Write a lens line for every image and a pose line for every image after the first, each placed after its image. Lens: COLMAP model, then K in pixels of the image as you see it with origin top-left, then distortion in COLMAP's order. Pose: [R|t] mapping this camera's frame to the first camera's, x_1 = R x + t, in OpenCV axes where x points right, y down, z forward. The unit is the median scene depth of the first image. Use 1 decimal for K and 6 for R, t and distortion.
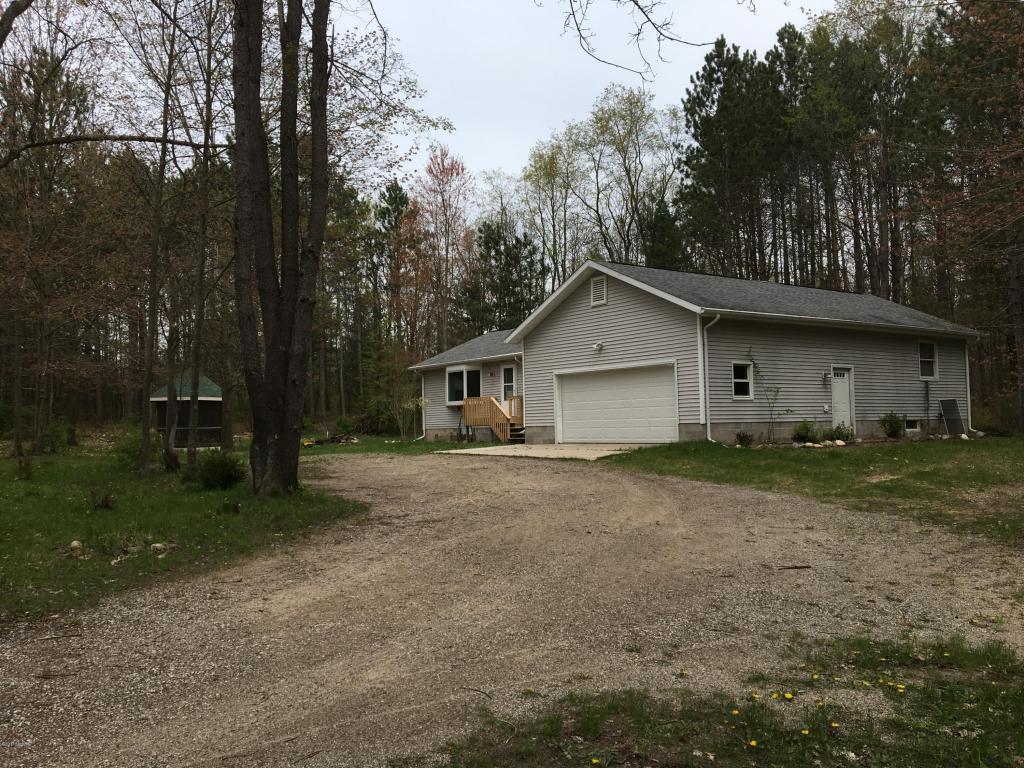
lens RADIAL K [[849.5, 0, 512.5], [0, 849.5, 382.3], [0, 0, 1]] dist [0.039961, -0.071368]
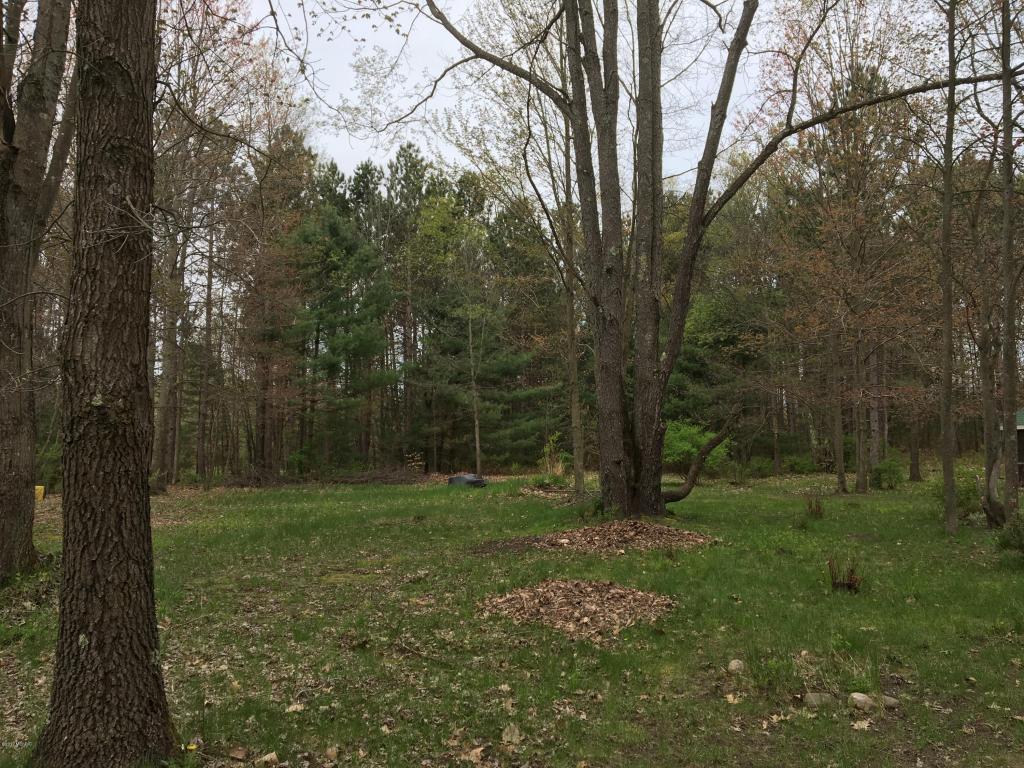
lens RADIAL K [[849.5, 0, 512.0], [0, 849.5, 387.4], [0, 0, 1]] dist [0.039961, -0.071368]
pose [[0.588465, -0.056151, -0.806570, -0.051409], [0.030929, 0.998419, -0.046942, 0.006660], [0.807931, 0.002677, 0.589271, 0.266411]]
